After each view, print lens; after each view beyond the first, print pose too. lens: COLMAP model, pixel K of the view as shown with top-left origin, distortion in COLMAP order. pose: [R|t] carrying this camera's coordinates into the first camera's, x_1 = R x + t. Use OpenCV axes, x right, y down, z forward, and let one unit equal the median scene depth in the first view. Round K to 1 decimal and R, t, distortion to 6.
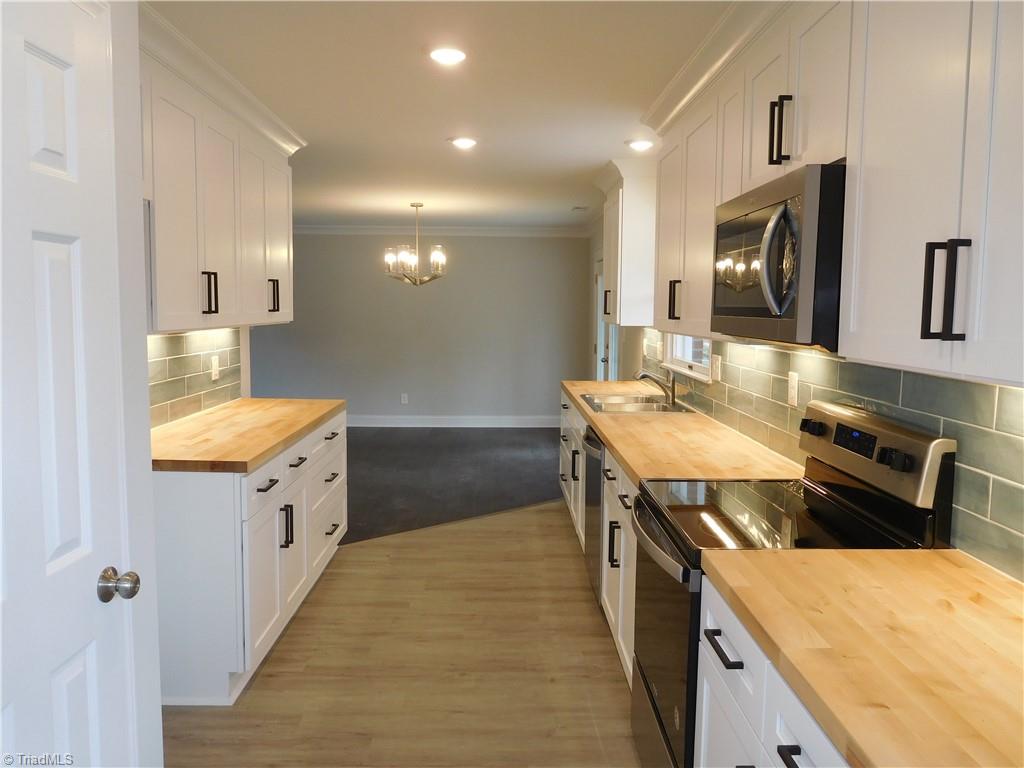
lens RADIAL K [[763.6, 0, 511.0], [0, 763.6, 360.5], [0, 0, 1]] dist [-0.001372, 0.001470]
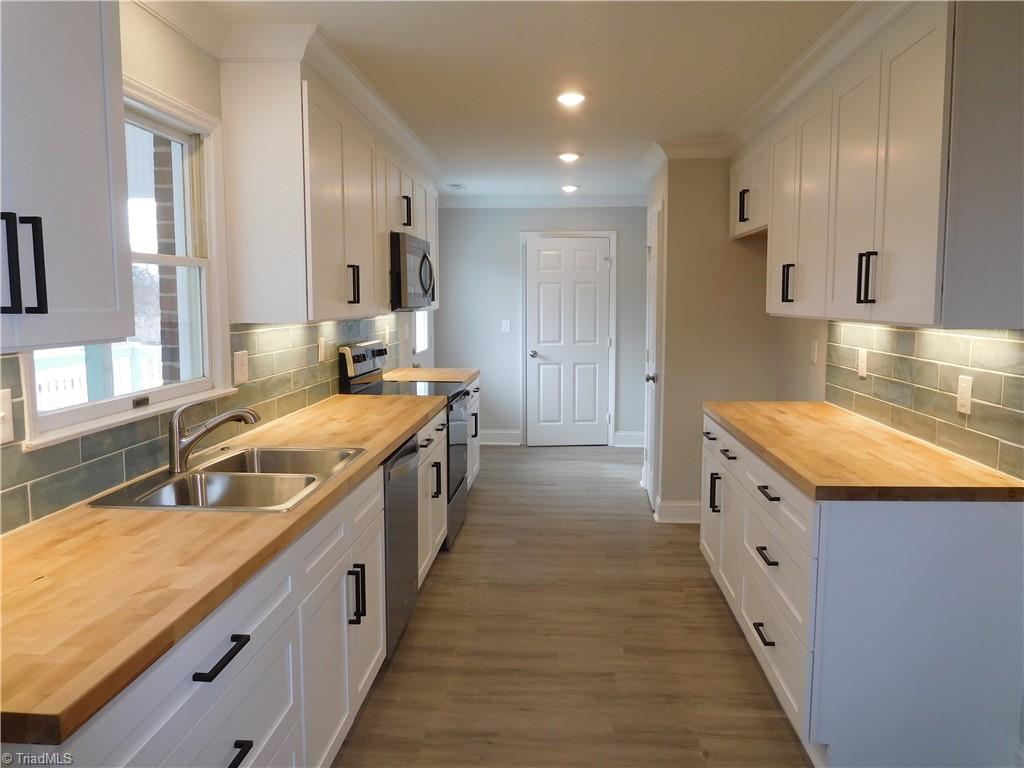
lens RADIAL K [[761.7, 0, 512.0], [0, 761.7, 384.0], [0, 0, 1]] dist [-0.010023, -0.000261]
pose [[-0.996264, -0.019535, 0.084118, -0.076755], [-0.003560, 0.982540, 0.186015, -0.124011], [-0.086283, 0.185021, -0.978939, 1.800619]]
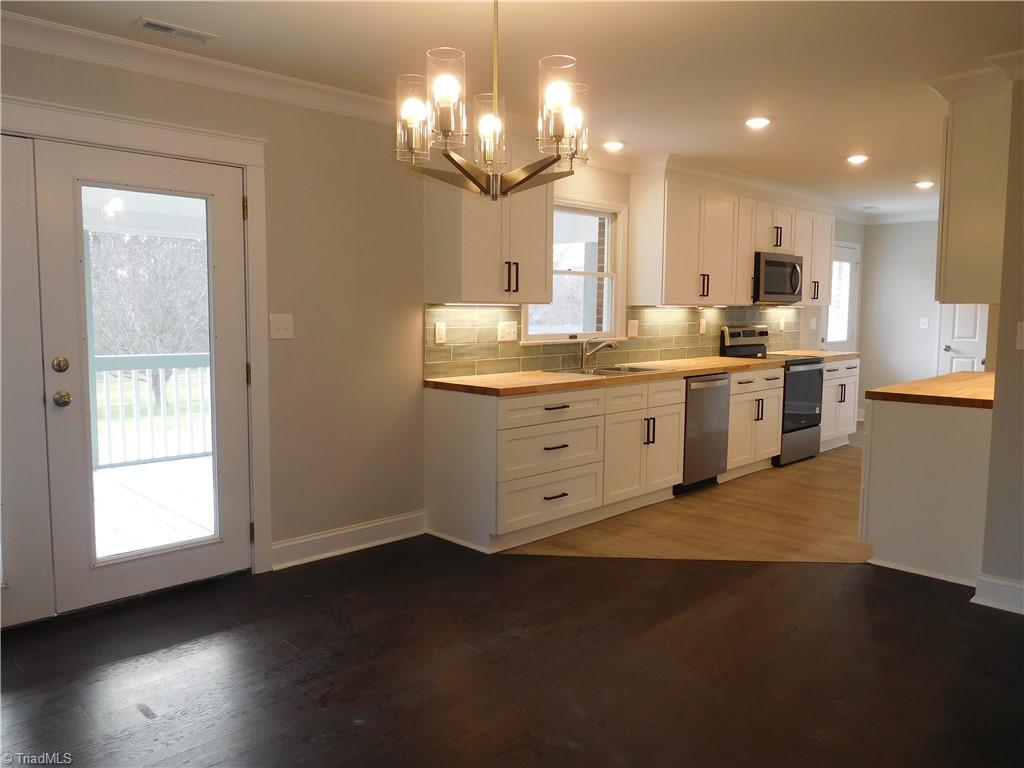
lens RADIAL K [[757.5, 0, 512.0], [0, 757.5, 384.0], [0, 0, 1]] dist [-0.024827, 0.006493]
pose [[-0.693227, -0.078513, 0.716430, -0.674205], [0.047292, 0.986951, 0.153920, -0.129309], [-0.719166, 0.140583, -0.680468, 2.286883]]
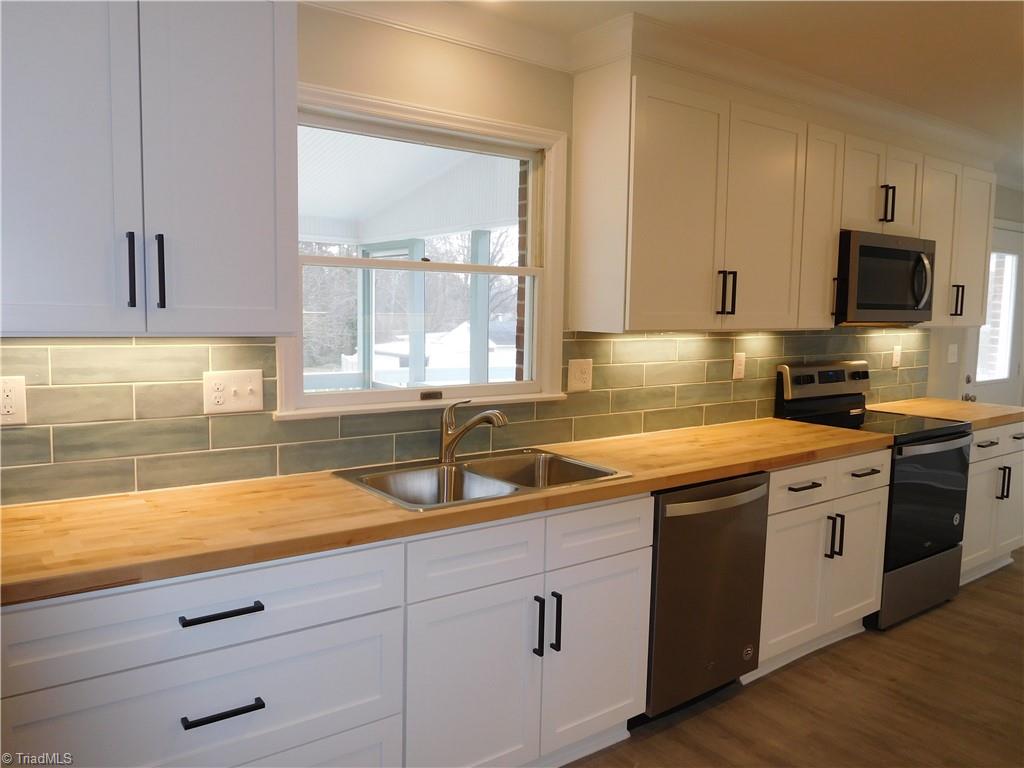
lens RADIAL K [[757.5, 0, 512.0], [0, 757.5, 384.0], [0, 0, 1]] dist [-0.024827, 0.006493]
pose [[-0.577330, -0.092061, 0.811304, -0.336726], [0.044252, 0.988635, 0.143674, -0.099584], [-0.815311, 0.118849, -0.566695, 1.550574]]
